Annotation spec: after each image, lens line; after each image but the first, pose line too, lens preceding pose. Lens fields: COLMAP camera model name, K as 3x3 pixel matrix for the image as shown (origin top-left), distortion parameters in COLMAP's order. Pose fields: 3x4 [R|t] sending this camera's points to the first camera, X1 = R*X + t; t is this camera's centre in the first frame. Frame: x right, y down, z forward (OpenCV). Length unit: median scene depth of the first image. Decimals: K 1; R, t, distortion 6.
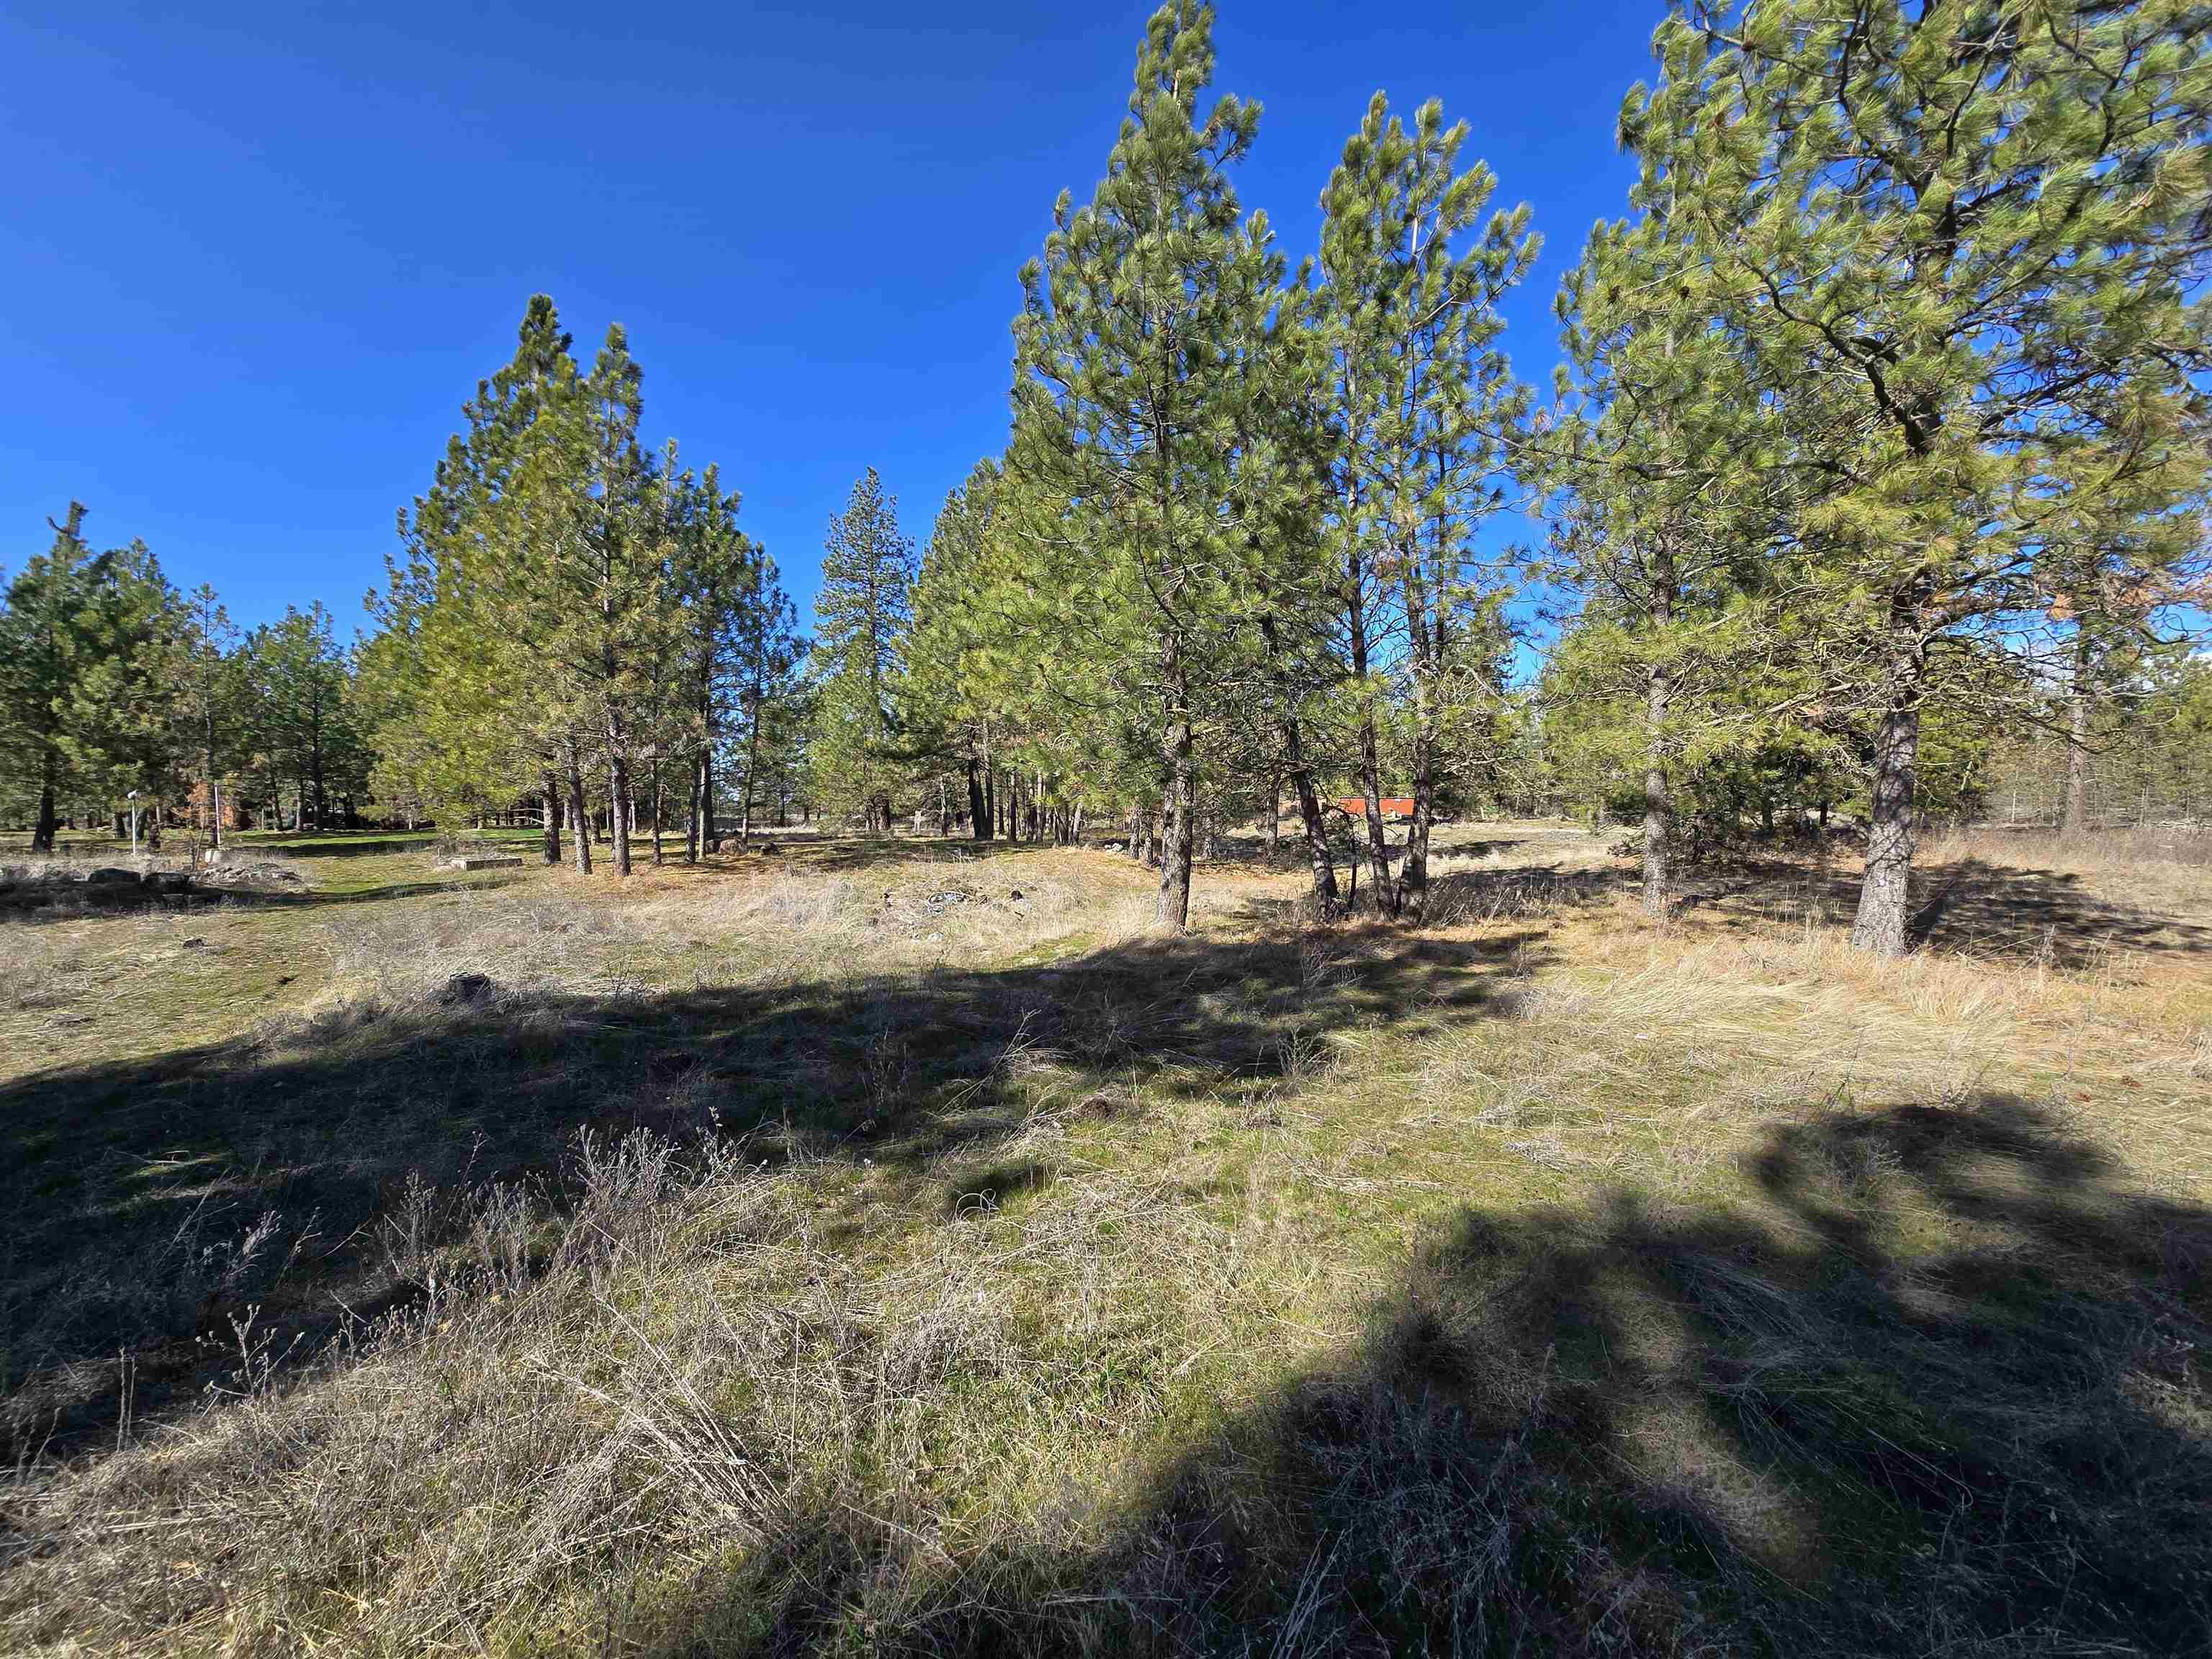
lens RADIAL K [[941.5, 0, 1103.9], [0, 941.5, 837.7], [0, 0, 1]] dist [0.004934, 0.001197]
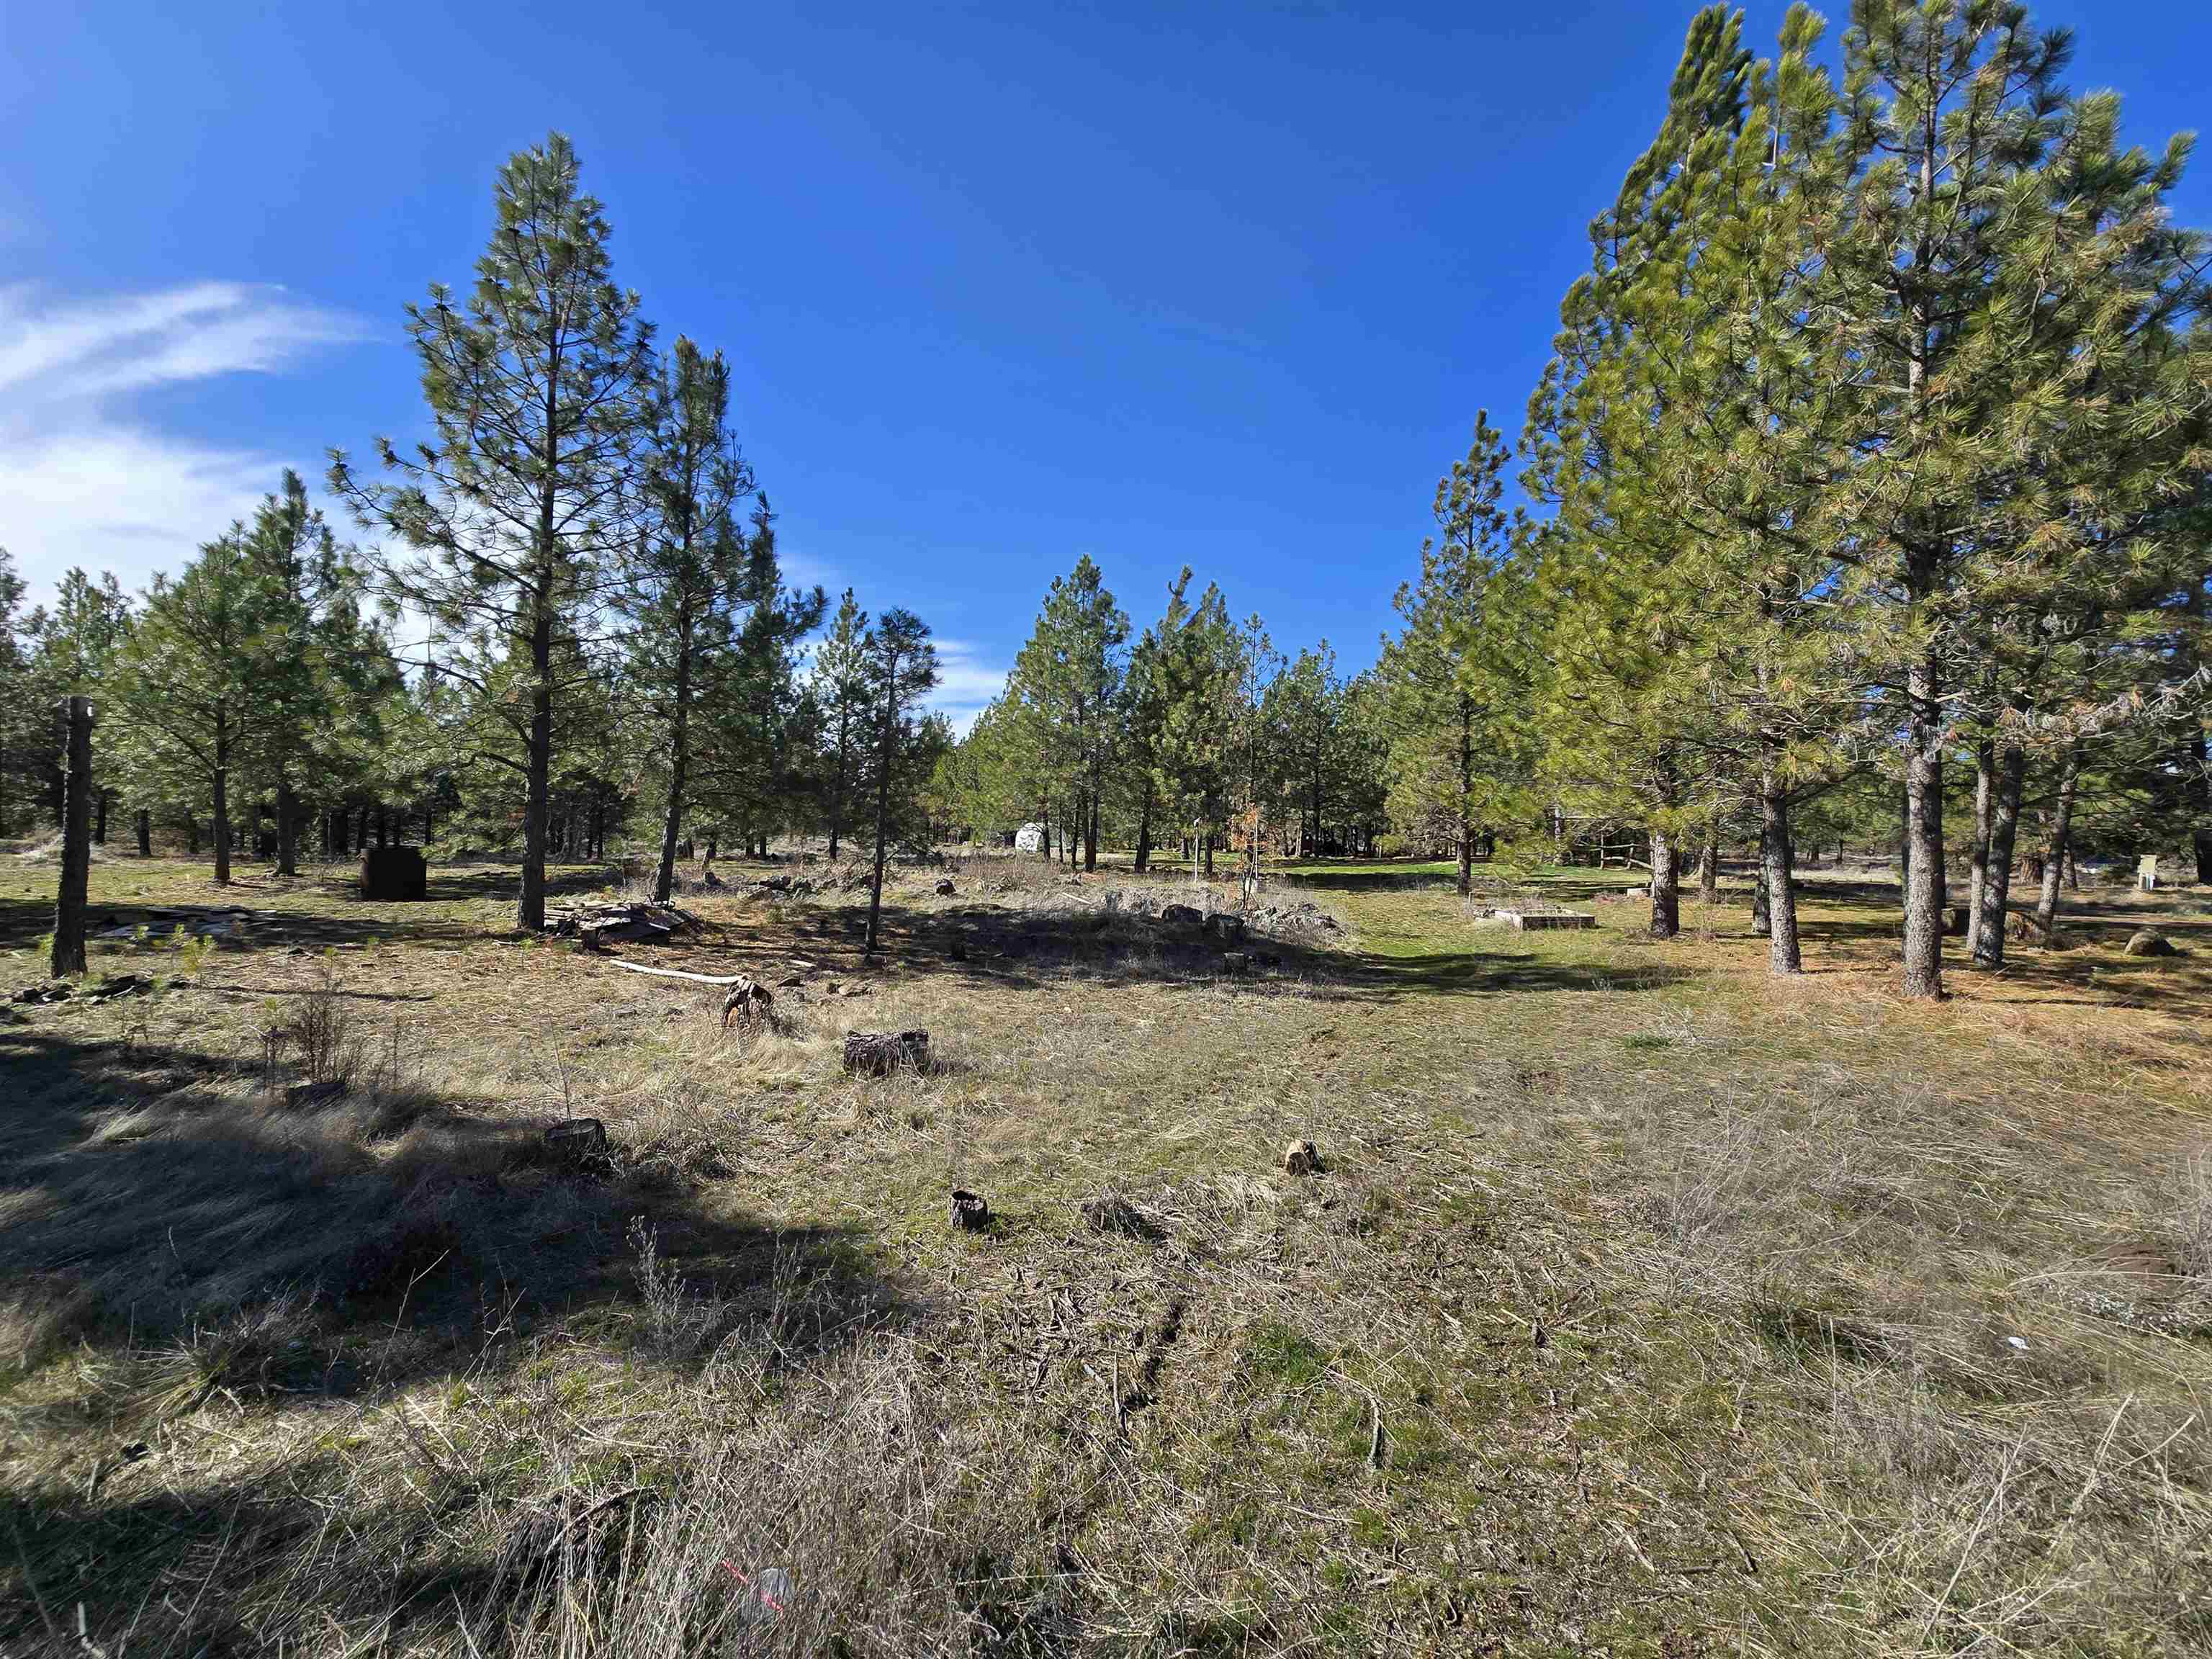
lens RADIAL K [[941.5, 0, 1105.3], [0, 941.5, 826.6], [0, 0, 1]] dist [0.004934, 0.001197]
pose [[0.630706, 0.011282, -0.775940, -0.270800], [-0.046154, 0.998670, -0.022995, -0.010823], [0.774648, 0.050316, 0.630388, 0.256151]]
